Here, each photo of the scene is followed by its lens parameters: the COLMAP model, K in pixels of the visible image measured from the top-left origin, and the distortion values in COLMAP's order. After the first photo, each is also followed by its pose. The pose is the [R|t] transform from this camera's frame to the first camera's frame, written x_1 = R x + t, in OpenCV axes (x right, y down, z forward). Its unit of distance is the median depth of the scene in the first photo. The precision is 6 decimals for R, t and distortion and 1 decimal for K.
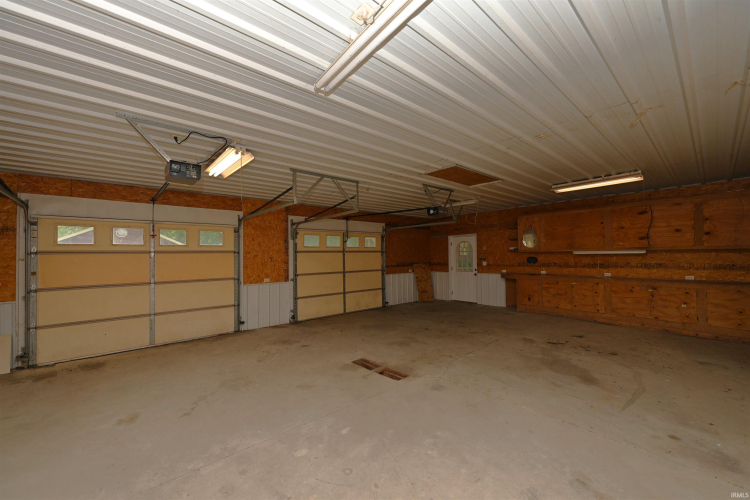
lens RADIAL K [[296.7, 0, 377.7], [0, 296.7, 249.3], [0, 0, 1]] dist [-0.000607, 0.000037]
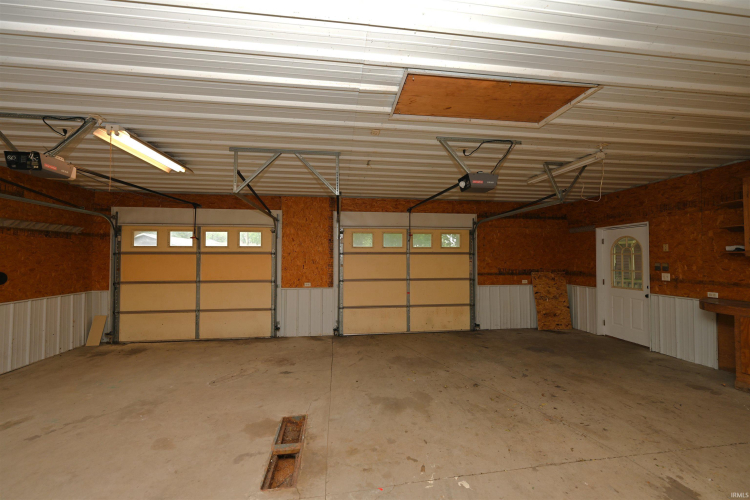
lens RADIAL K [[296.7, 0, 377.7], [0, 296.7, 249.3], [0, 0, 1]] dist [-0.000607, 0.000037]
pose [[0.831231, -0.001870, -0.555924, 0.269774], [0.000315, 0.999996, -0.002893, -0.000362], [0.555927, 0.002230, 0.831228, 0.324181]]
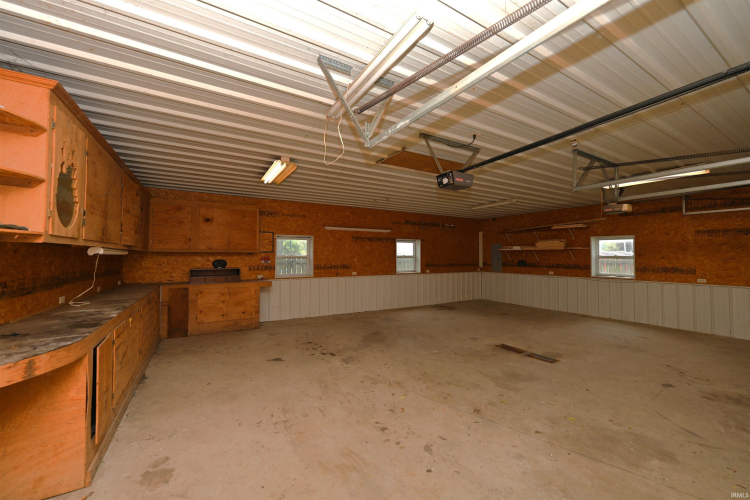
lens RADIAL K [[296.7, 0, 377.7], [0, 296.7, 249.3], [0, 0, 1]] dist [-0.000607, 0.000037]
pose [[-0.983333, 0.015946, 0.181112, 0.187424], [0.008140, 0.999009, -0.043766, 0.027151], [-0.181630, -0.041562, -0.982488, 1.219757]]
